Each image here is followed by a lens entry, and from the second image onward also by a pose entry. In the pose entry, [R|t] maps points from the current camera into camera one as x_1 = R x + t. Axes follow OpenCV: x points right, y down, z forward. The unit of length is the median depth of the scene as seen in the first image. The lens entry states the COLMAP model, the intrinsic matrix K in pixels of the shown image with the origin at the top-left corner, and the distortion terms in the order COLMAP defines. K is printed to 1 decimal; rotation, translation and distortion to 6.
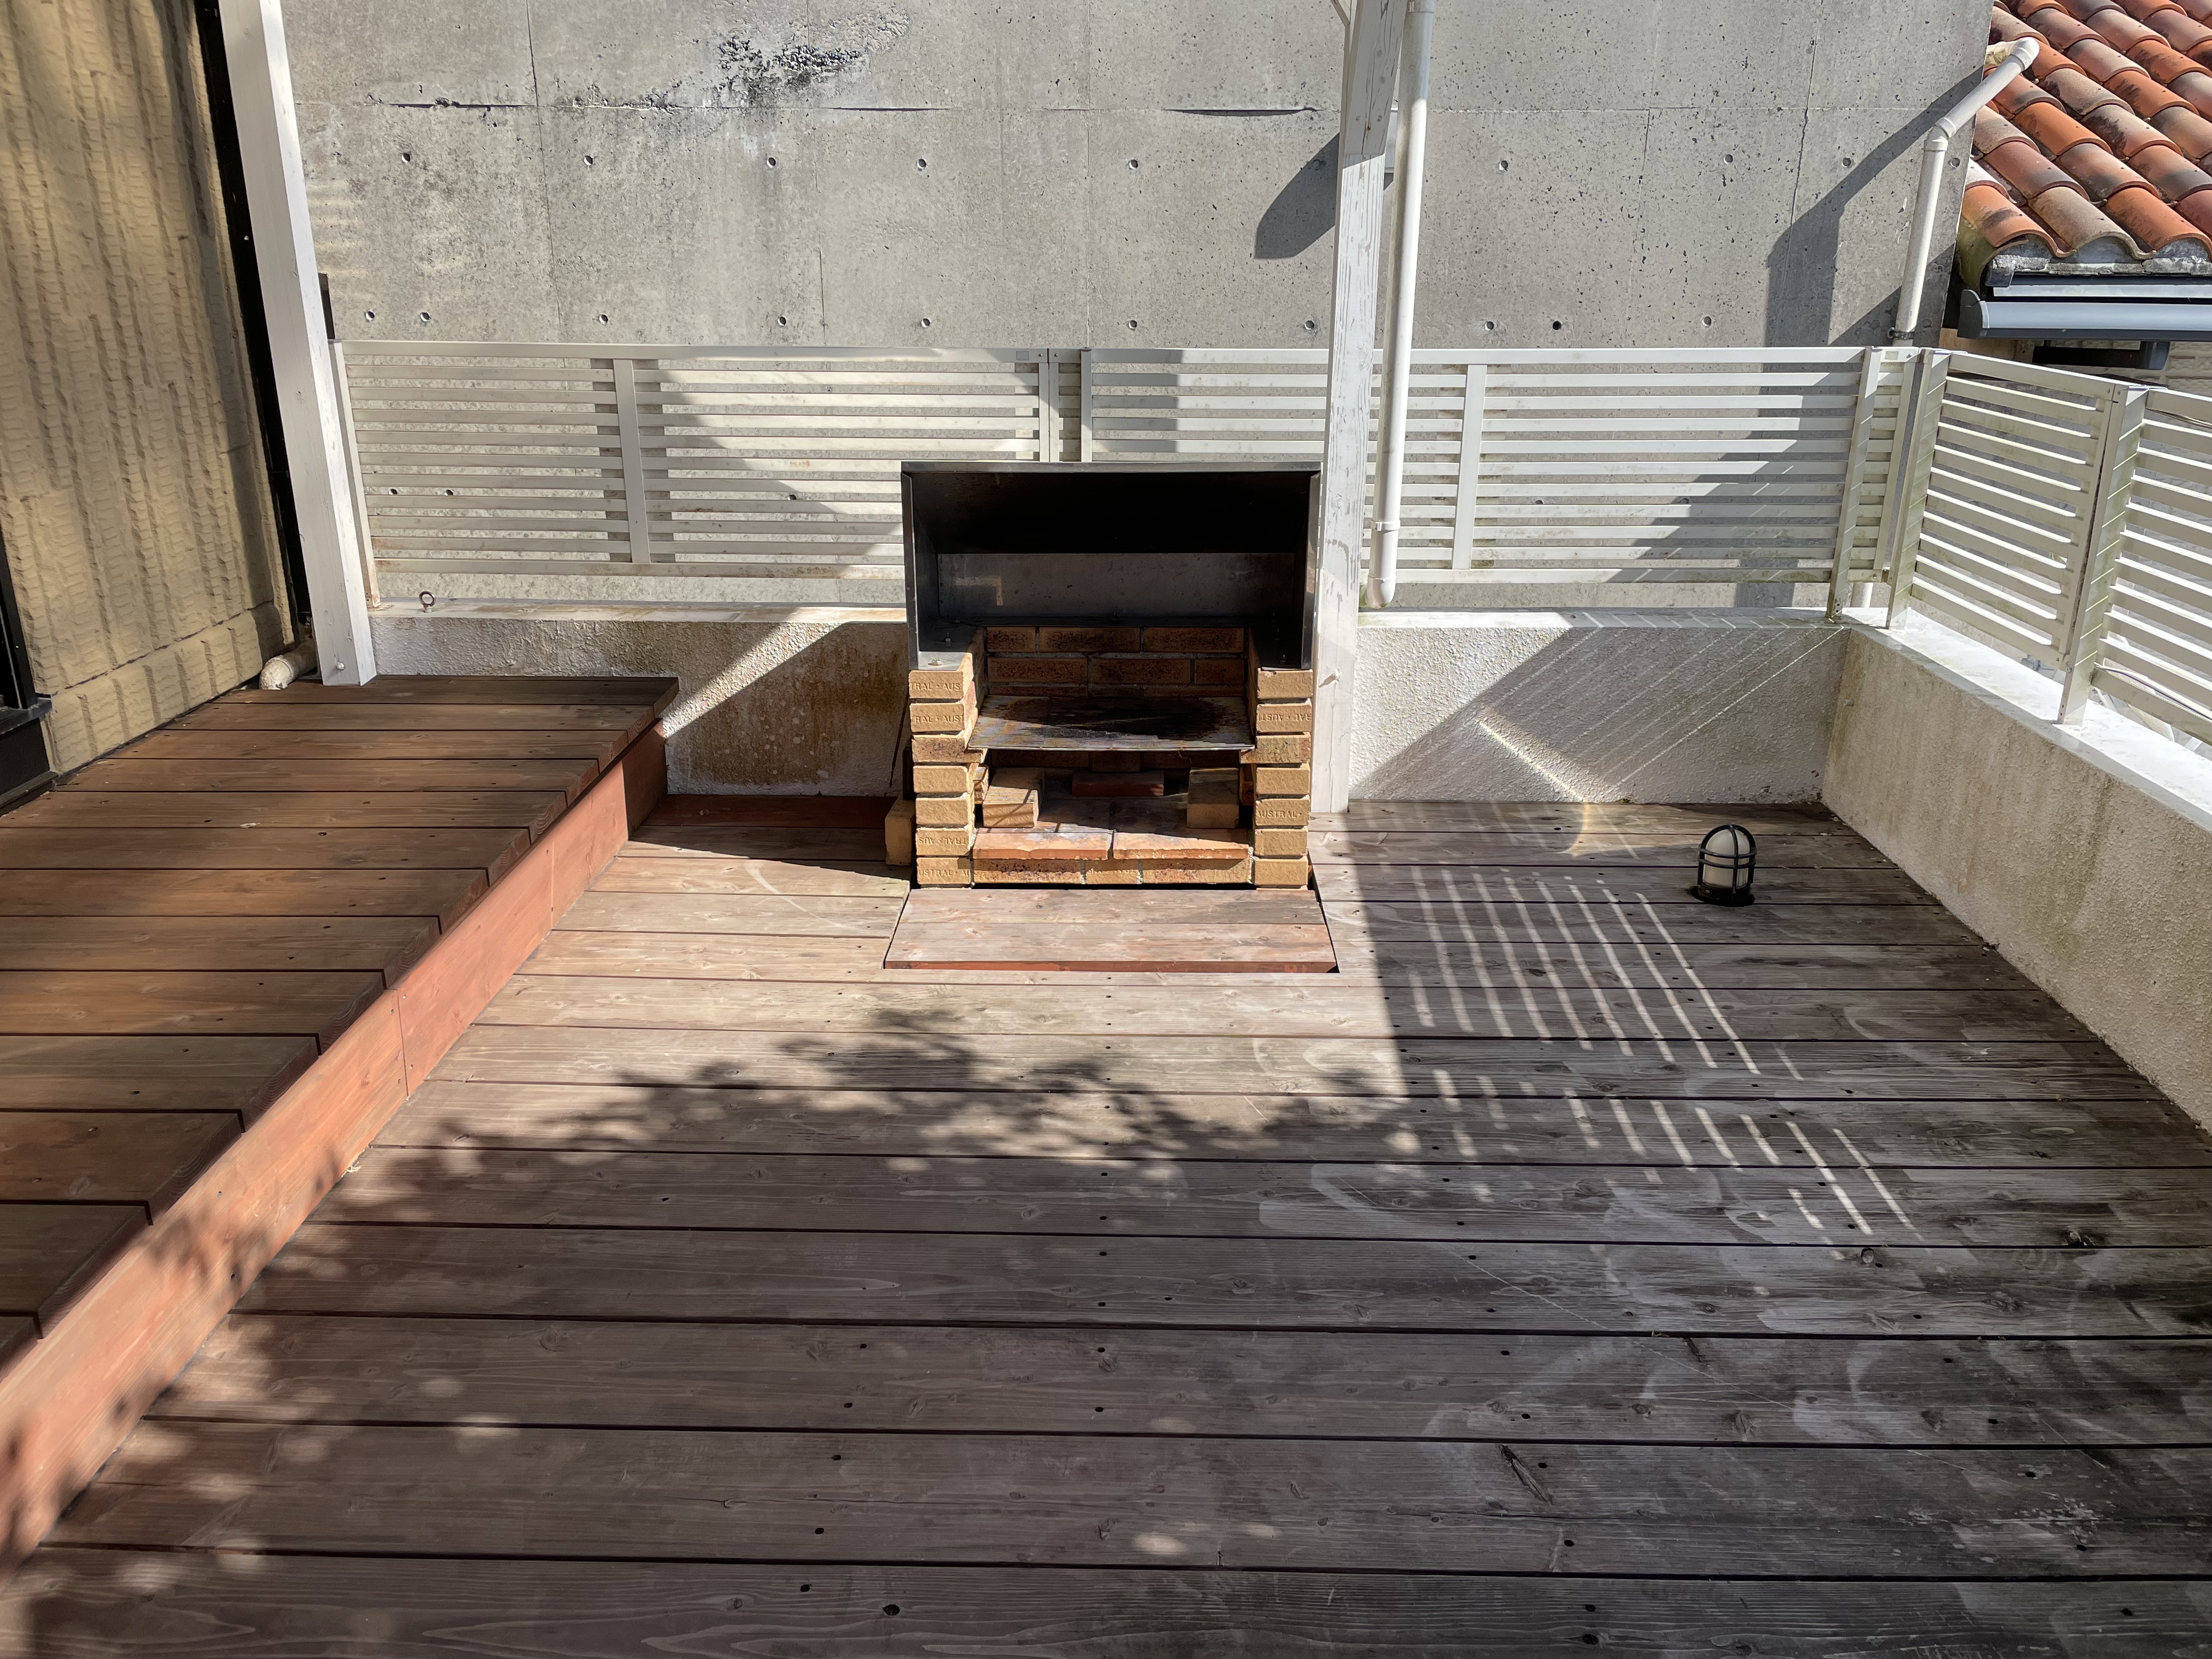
lens RADIAL K [[1708.6, 0, 1106.0], [0, 1708.6, 829.5], [0, 0, 1]] dist [0.095997, -0.127575]
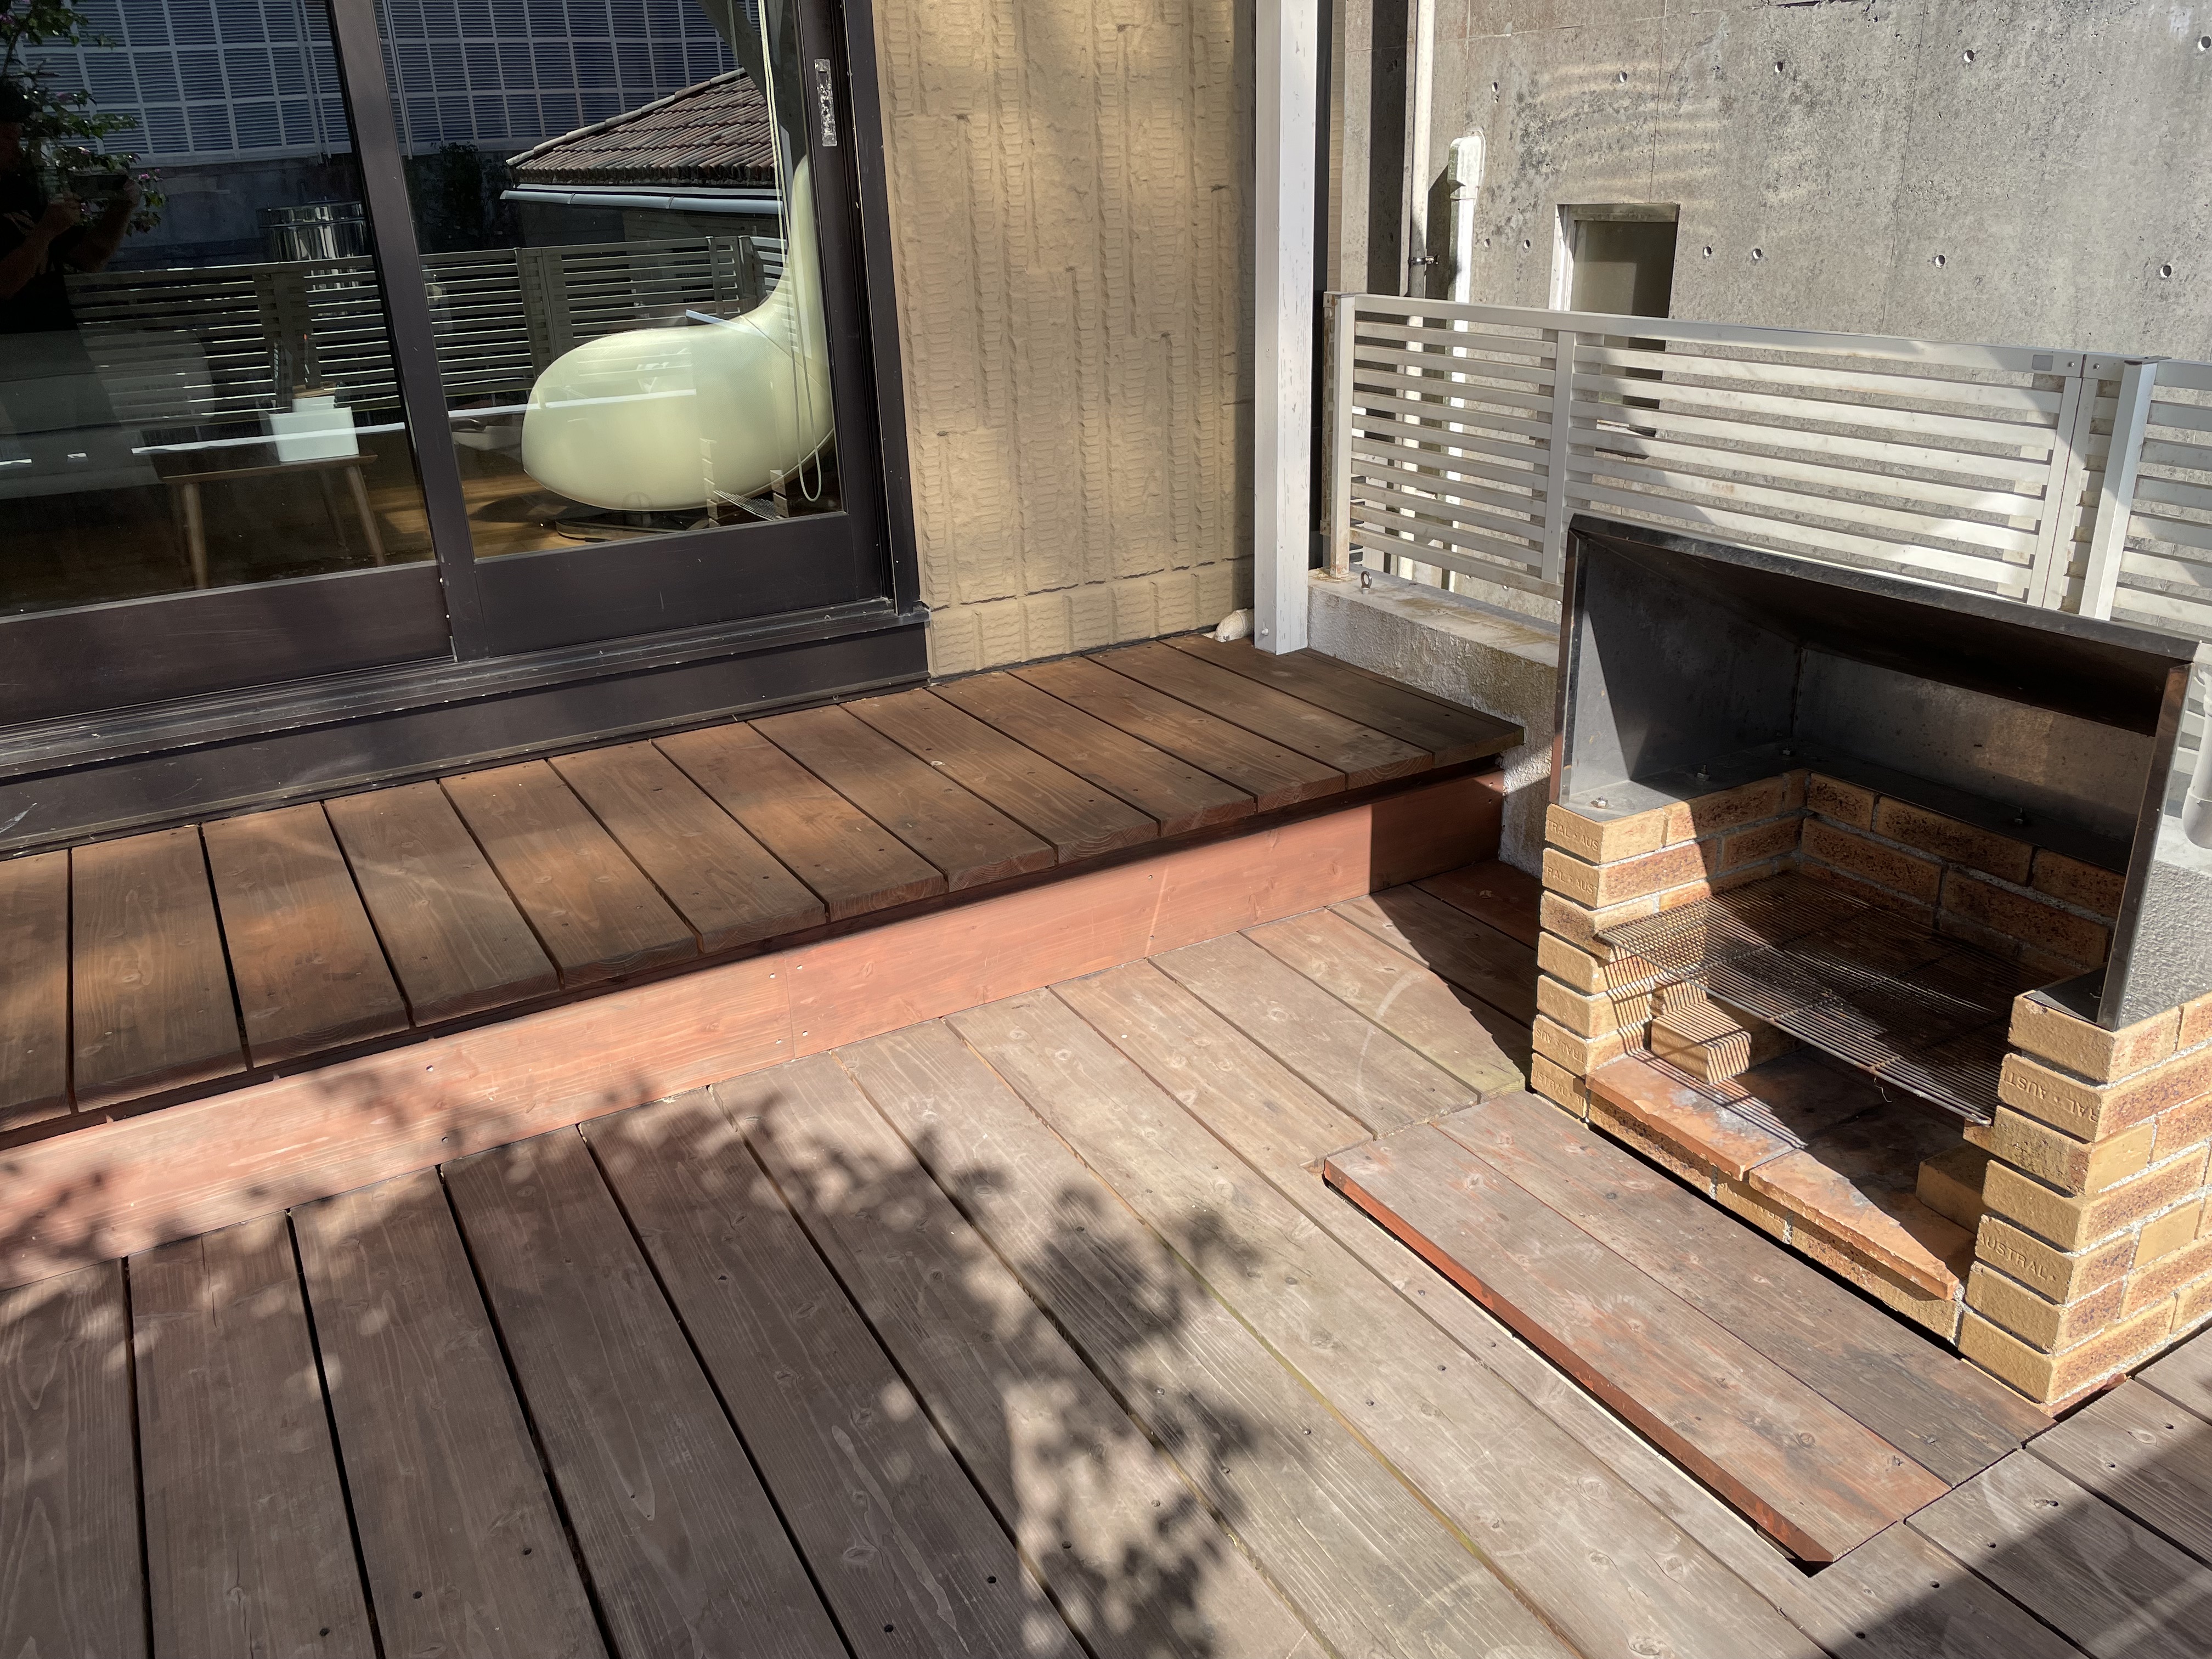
lens RADIAL K [[1673.4, 0, 1106.0], [0, 1673.4, 829.5], [0, 0, 1]] dist [0.093420, -0.120728]
pose [[0.496159, 0.305642, -0.812656, 0.351707], [-0.255407, 0.945955, 0.199840, -0.169535], [0.829815, 0.108405, 0.547407, 0.454762]]
